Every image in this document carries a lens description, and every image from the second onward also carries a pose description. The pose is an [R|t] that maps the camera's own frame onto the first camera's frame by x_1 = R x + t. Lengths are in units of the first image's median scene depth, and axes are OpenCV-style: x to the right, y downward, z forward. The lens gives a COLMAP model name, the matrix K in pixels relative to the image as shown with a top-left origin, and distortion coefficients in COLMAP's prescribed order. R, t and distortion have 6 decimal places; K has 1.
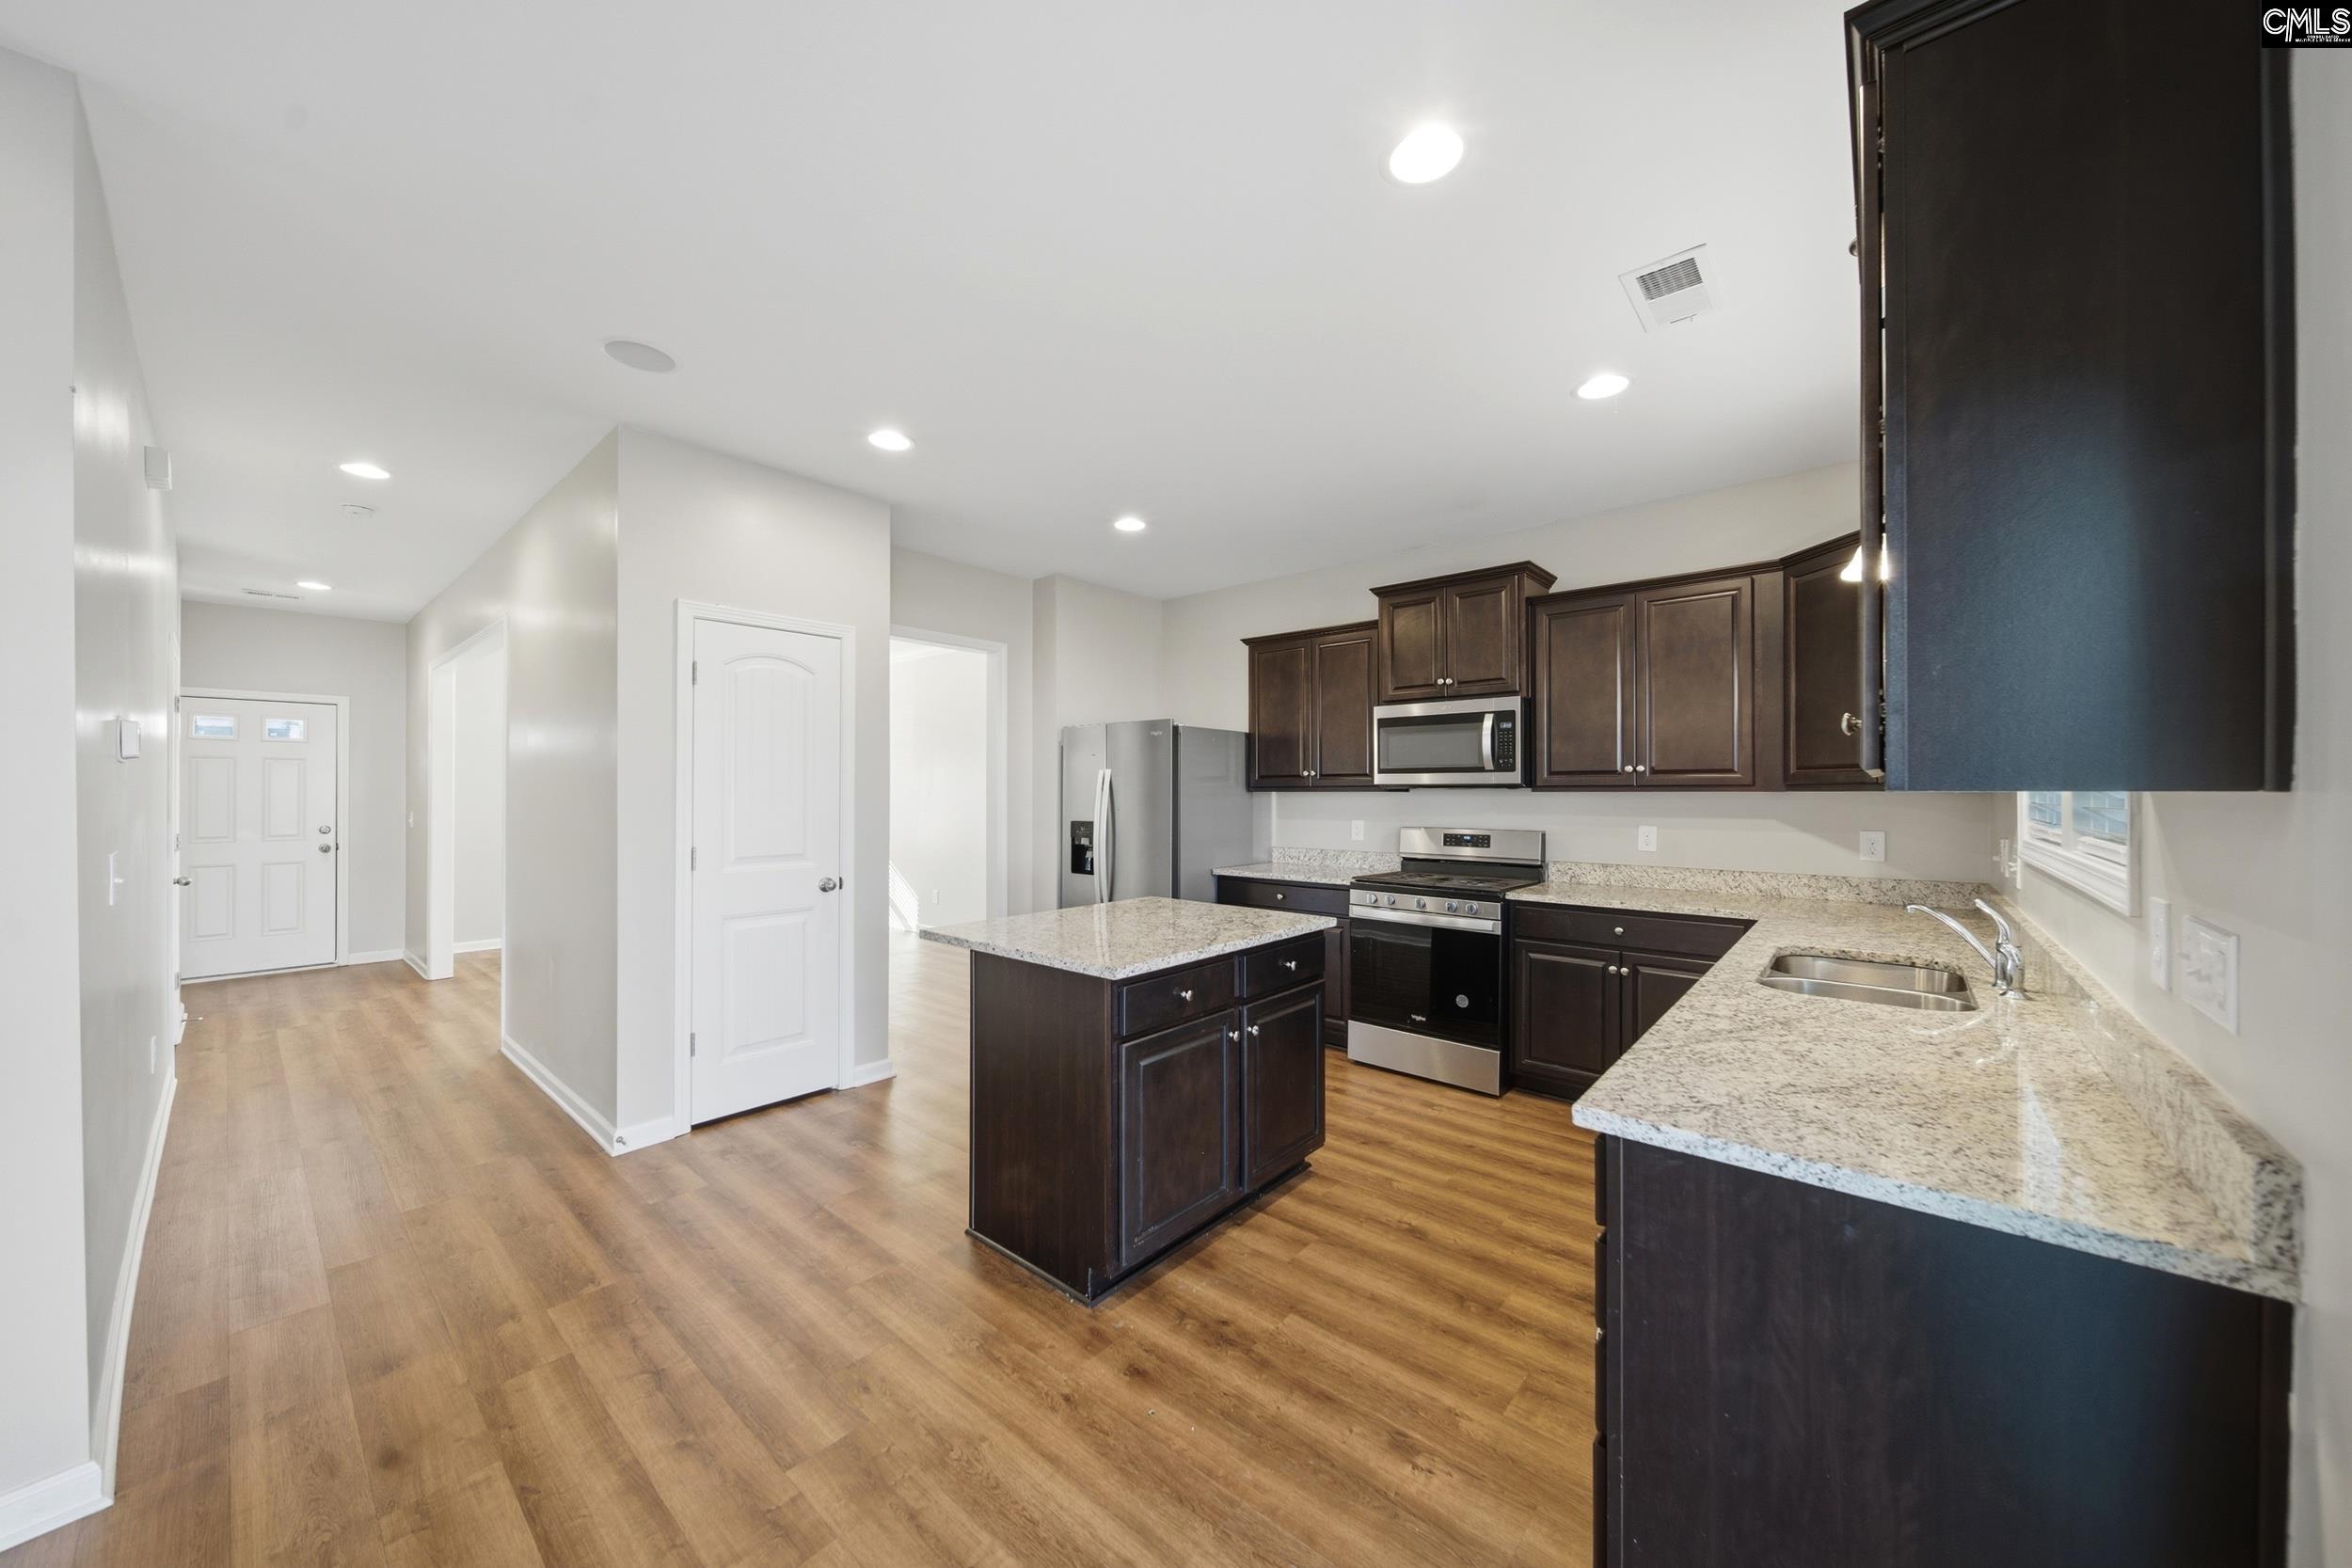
lens RADIAL K [[818.9, 0, 1185.9], [0, 818.9, 790.5], [0, 0, 1]] dist [0.000063, -0.000084]
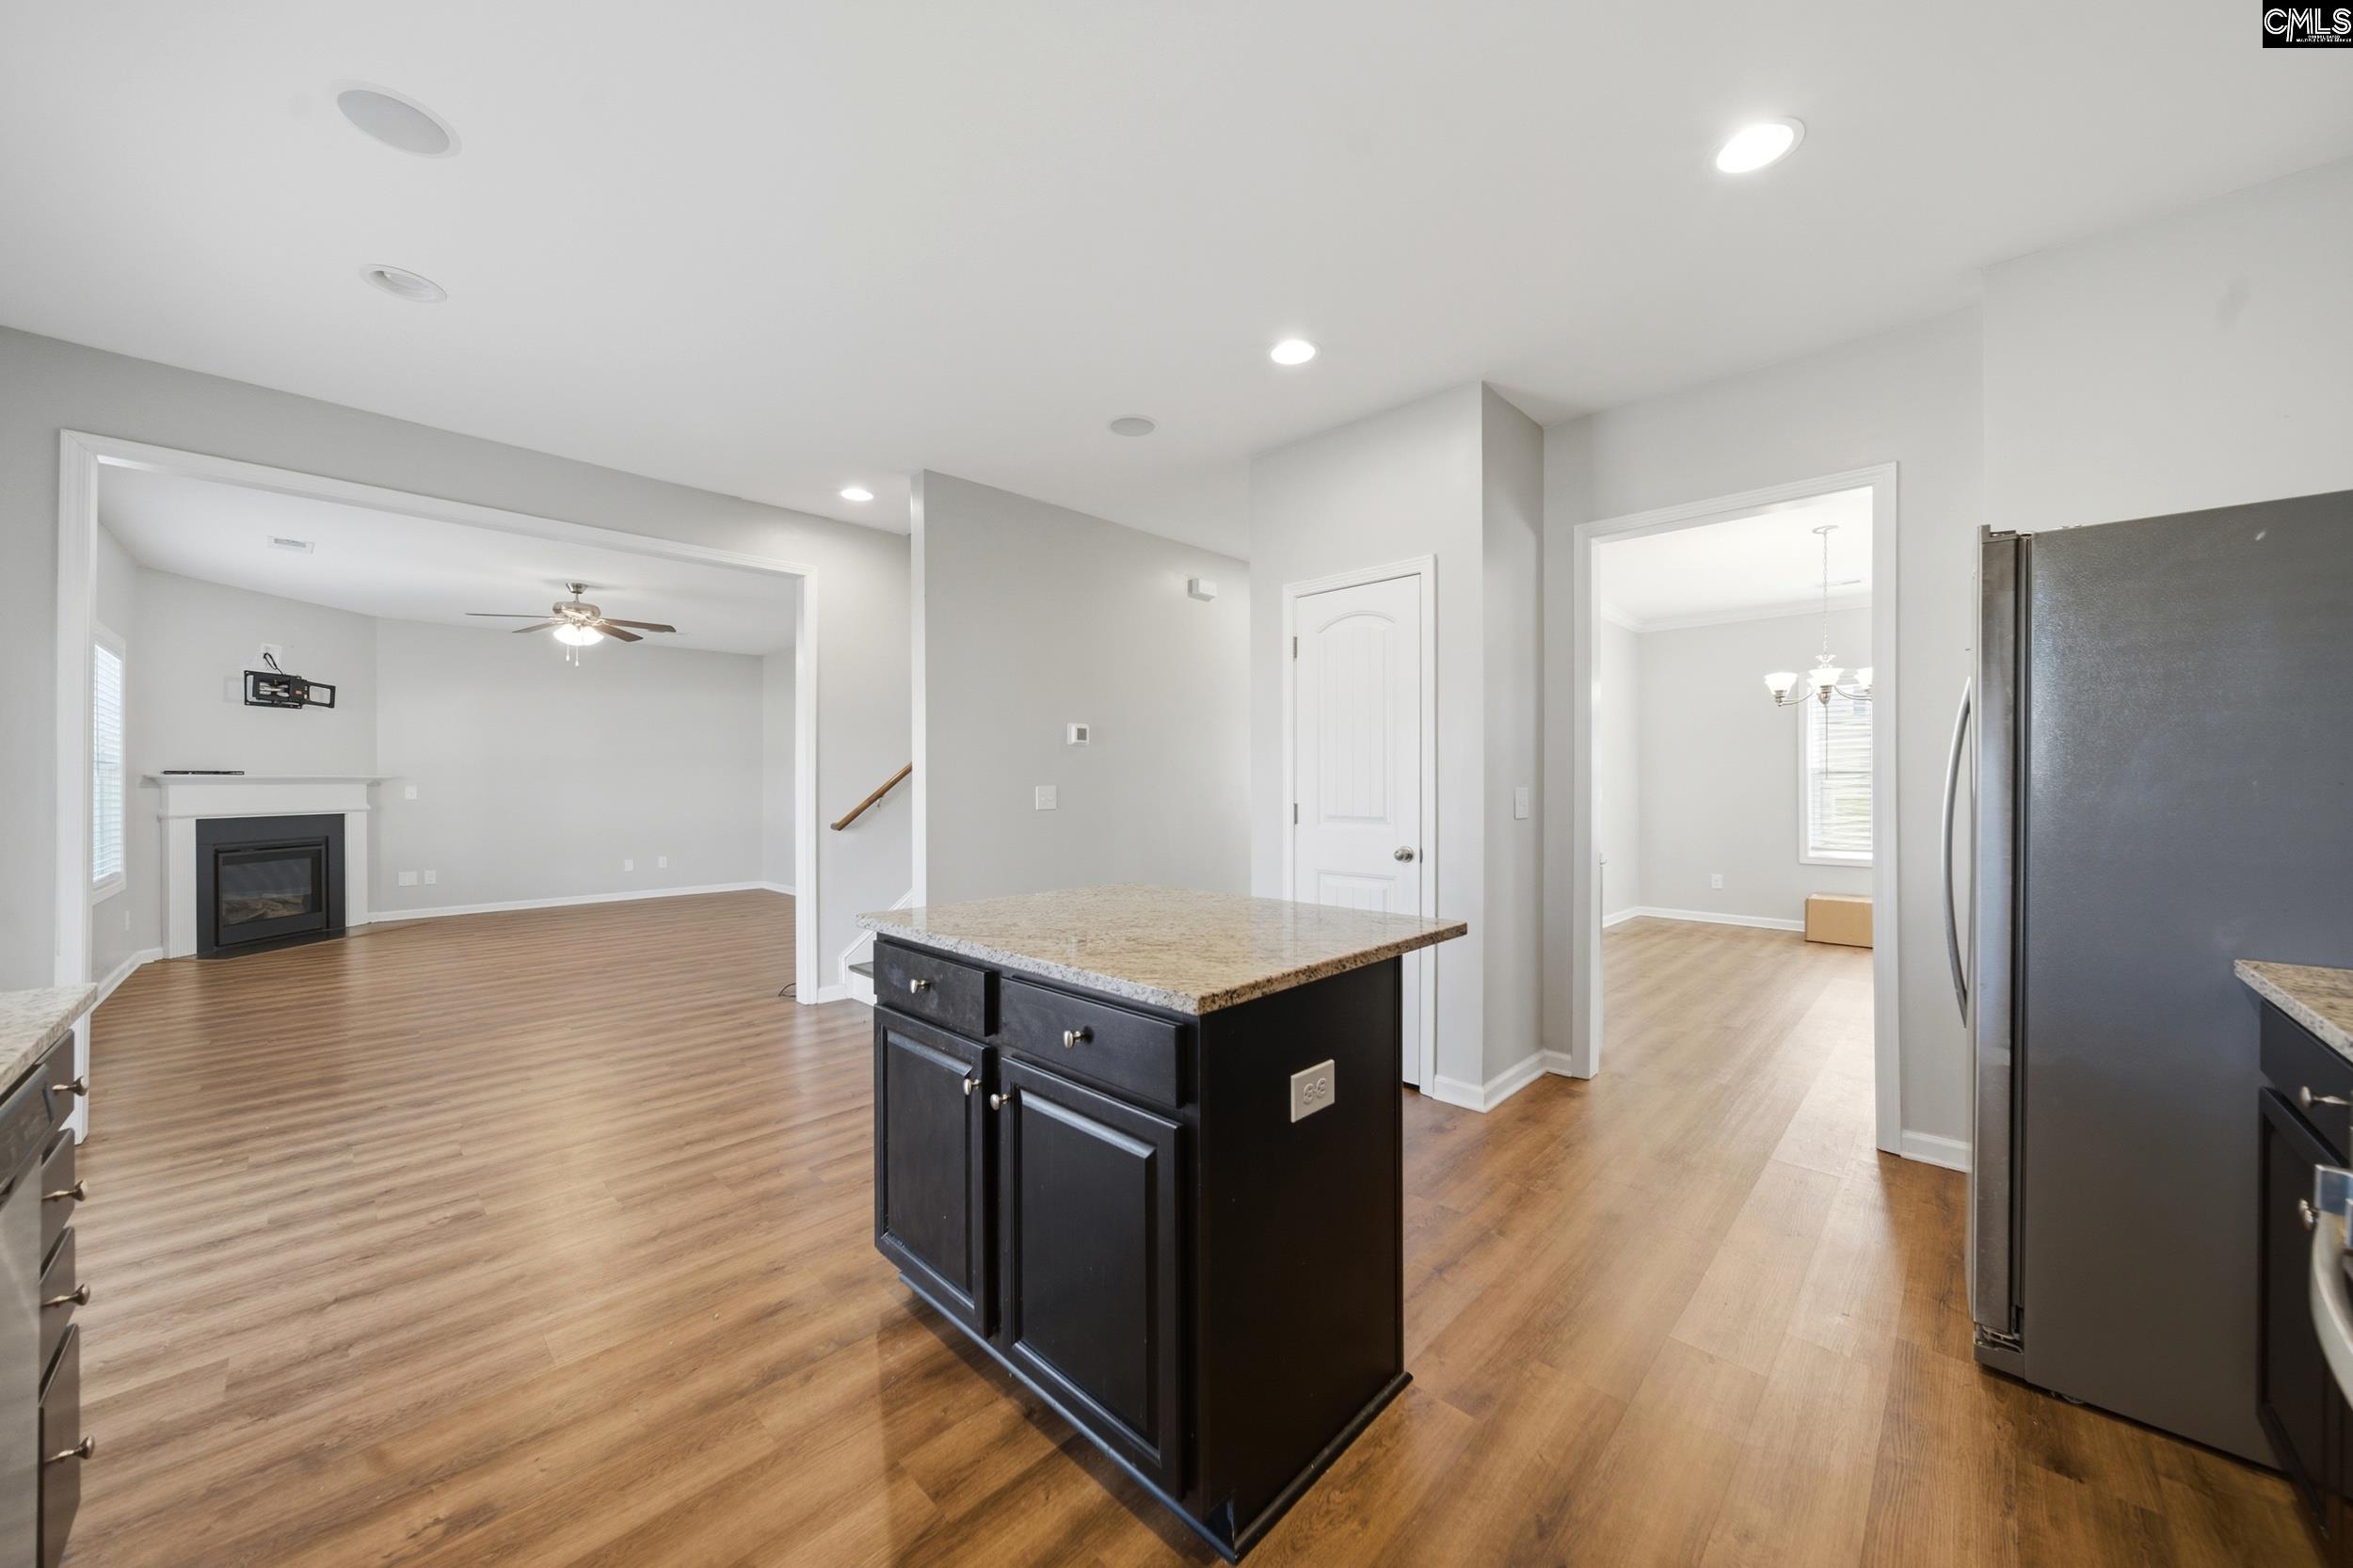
lens RADIAL K [[834.7, 0, 1182.5], [0, 834.7, 782.4], [0, 0, 1]] dist [-0.007075, -0.000231]
pose [[-0.059326, -0.002778, -0.998235, 0.485692], [0.001934, 0.999994, -0.002897, 0.039640], [0.998237, -0.002103, -0.059320, 0.820539]]
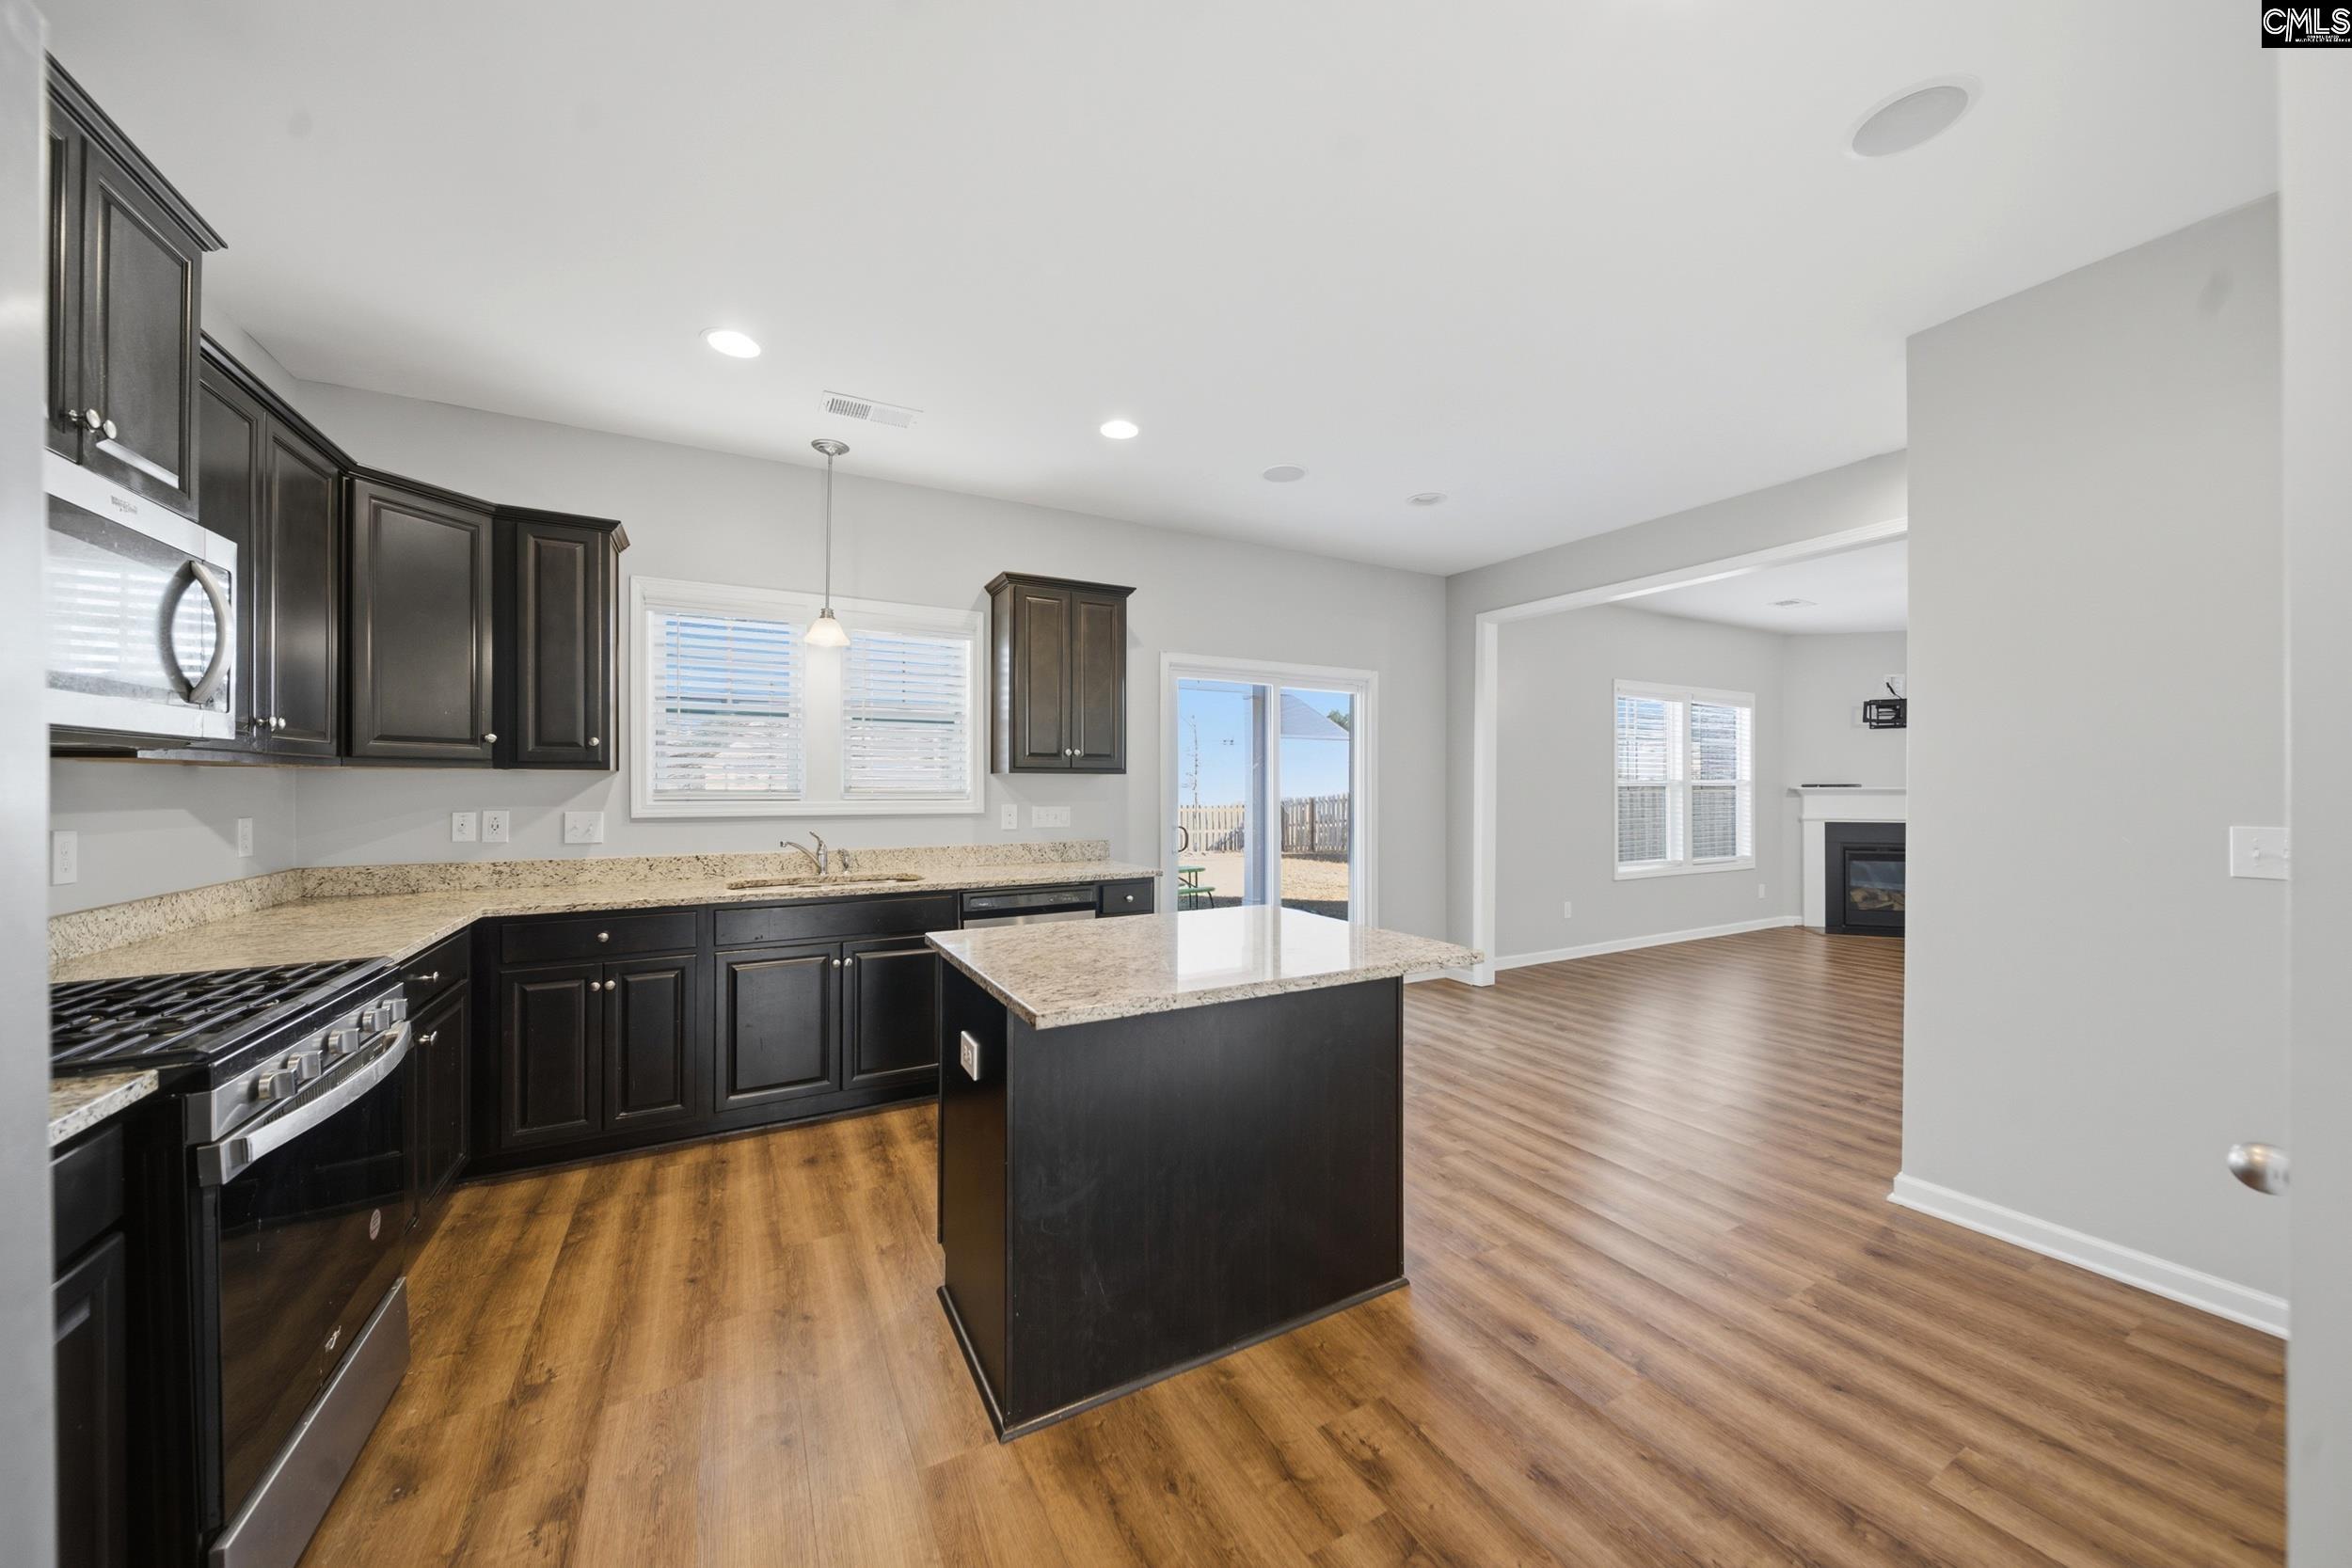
lens RADIAL K [[821.9, 0, 1179.8], [0, 821.9, 786.8], [0, 0, 1]] dist [-0.001926, -0.000157]
pose [[-0.933822, -0.002624, 0.357729, -0.243815], [-0.002510, 0.999997, 0.000784, 0.016449], [-0.357730, -0.000166, -0.933825, 1.306336]]
